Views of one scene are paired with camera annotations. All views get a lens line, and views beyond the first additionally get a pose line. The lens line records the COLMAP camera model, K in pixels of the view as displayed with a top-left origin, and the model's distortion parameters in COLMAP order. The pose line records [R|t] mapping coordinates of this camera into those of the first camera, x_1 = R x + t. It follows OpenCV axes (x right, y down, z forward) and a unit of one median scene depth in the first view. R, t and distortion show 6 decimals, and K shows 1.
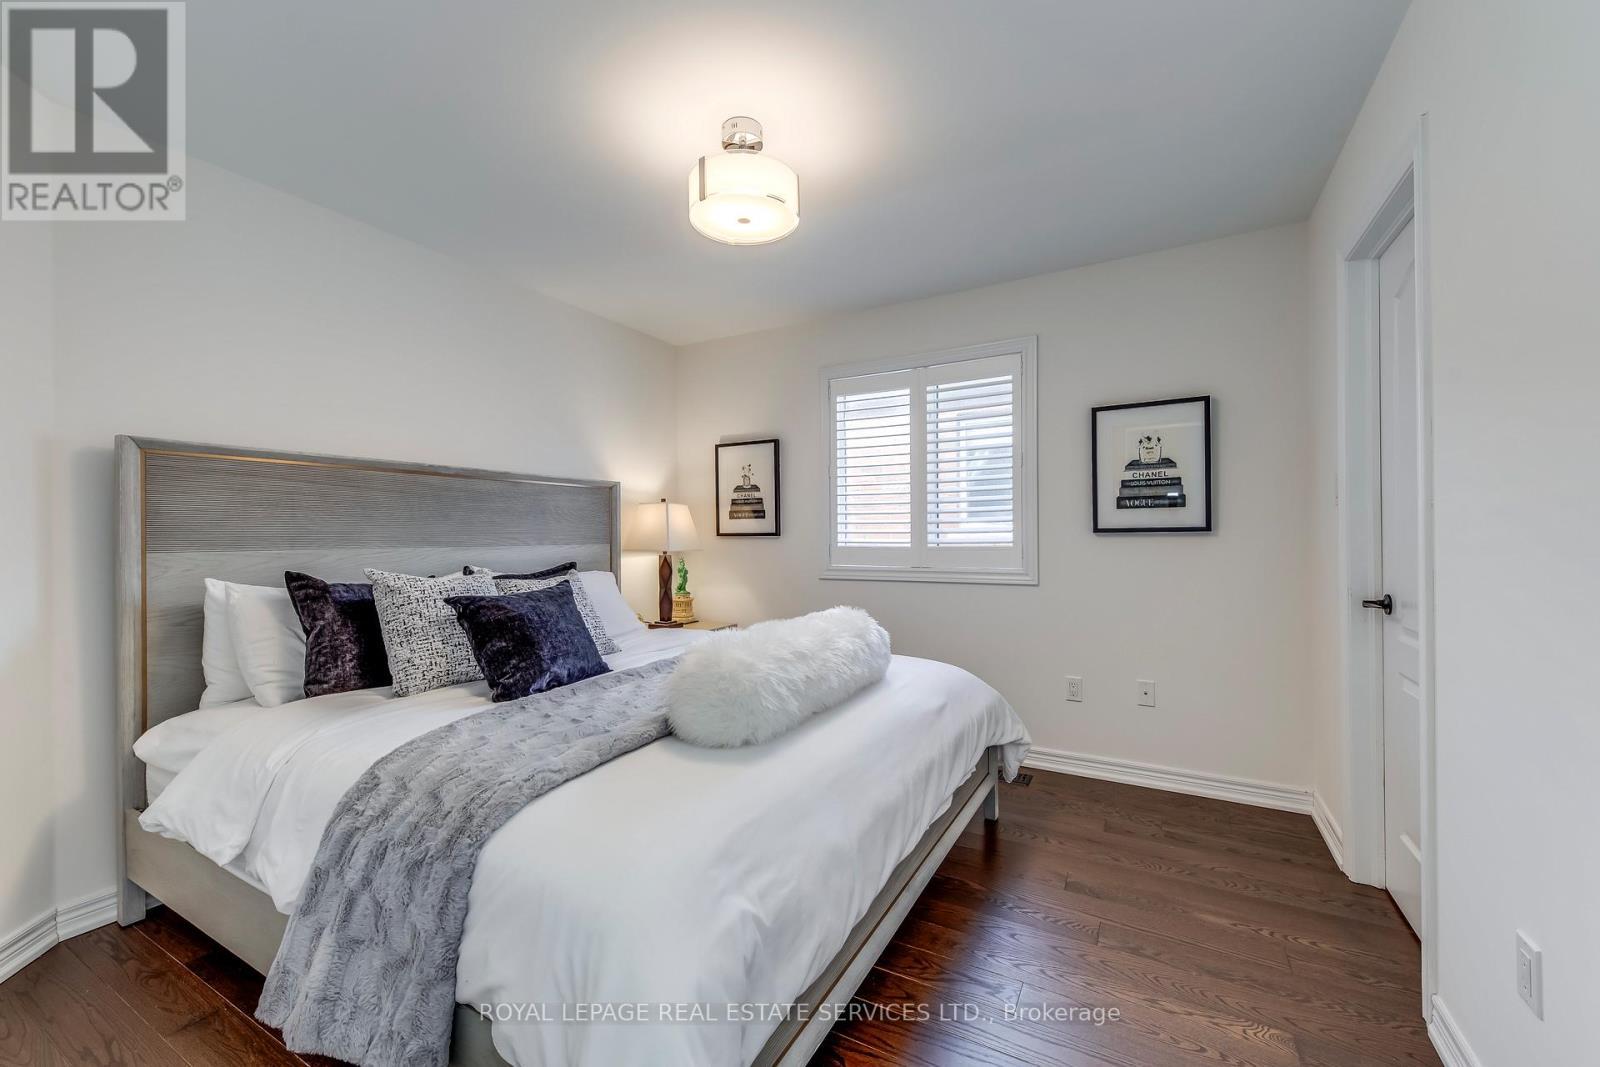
lens RADIAL K [[641.3, 0, 804.0], [0, 641.3, 528.8], [0, 0, 1]] dist [-0.004976, -0.002154]
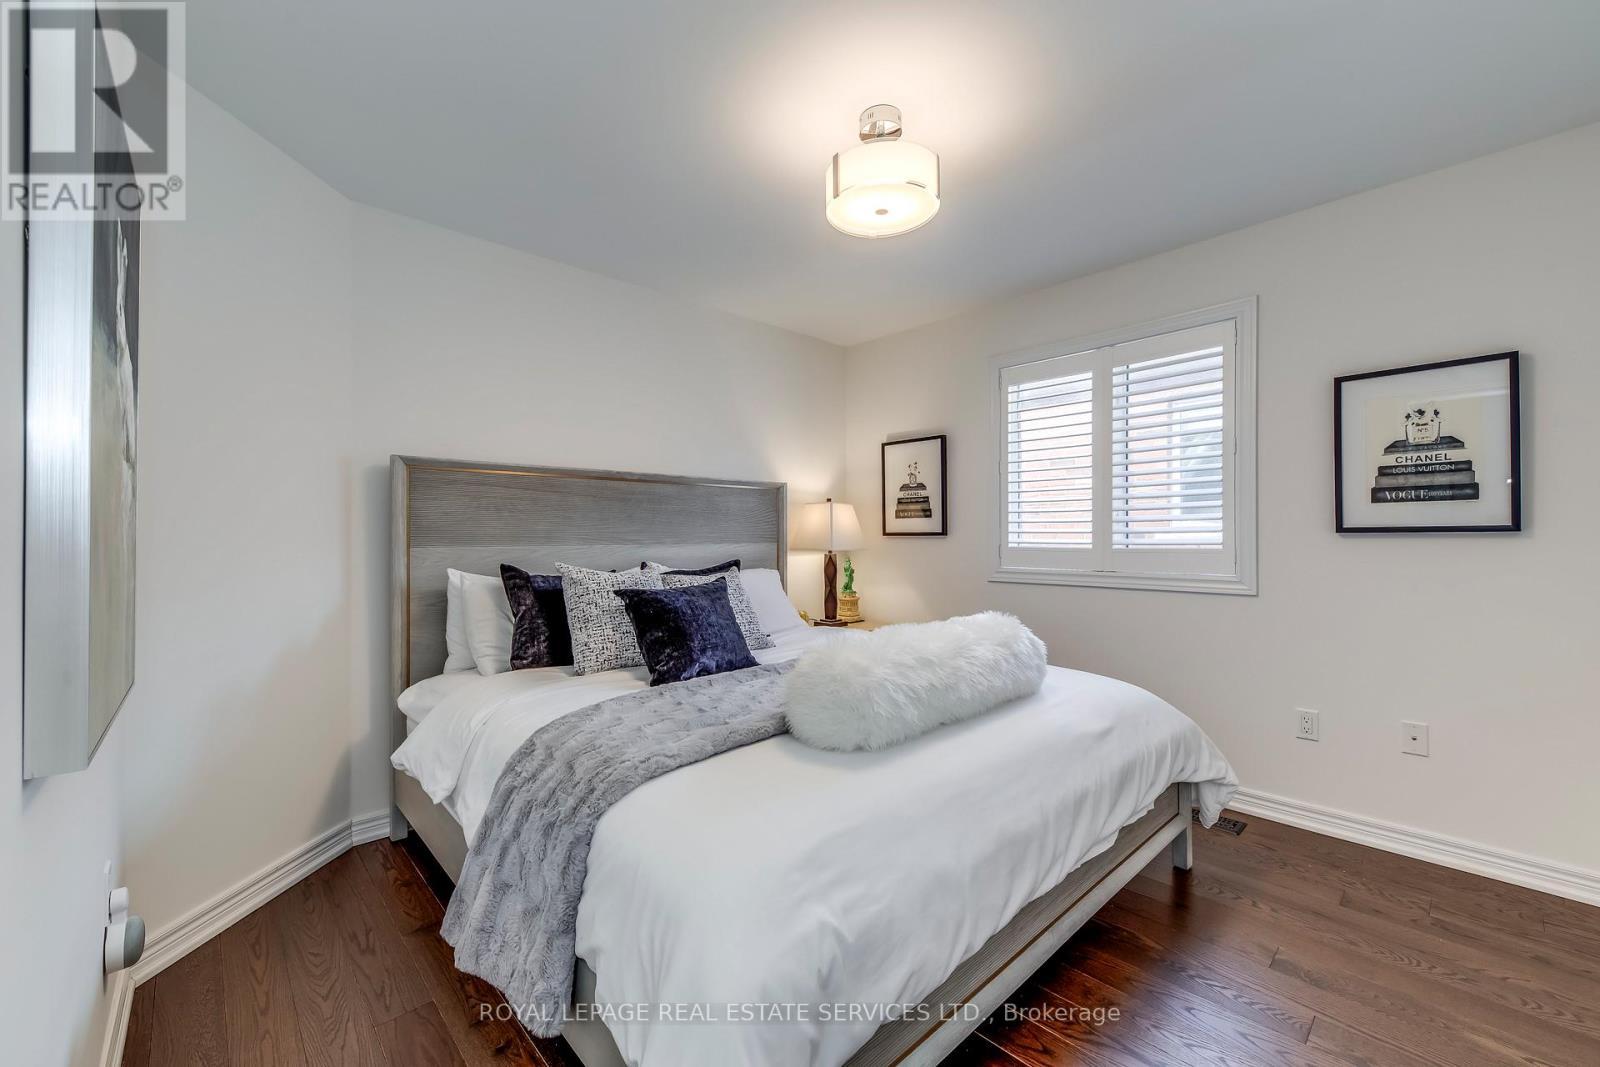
lens RADIAL K [[641.3, 0, 803.2], [0, 641.3, 528.4], [0, 0, 1]] dist [-0.004976, -0.002154]
pose [[0.949772, -0.000380, -0.312942, 0.099869], [0.000444, 1.000000, 0.000132, 0.000442], [0.312942, -0.000264, 0.949772, 0.038566]]
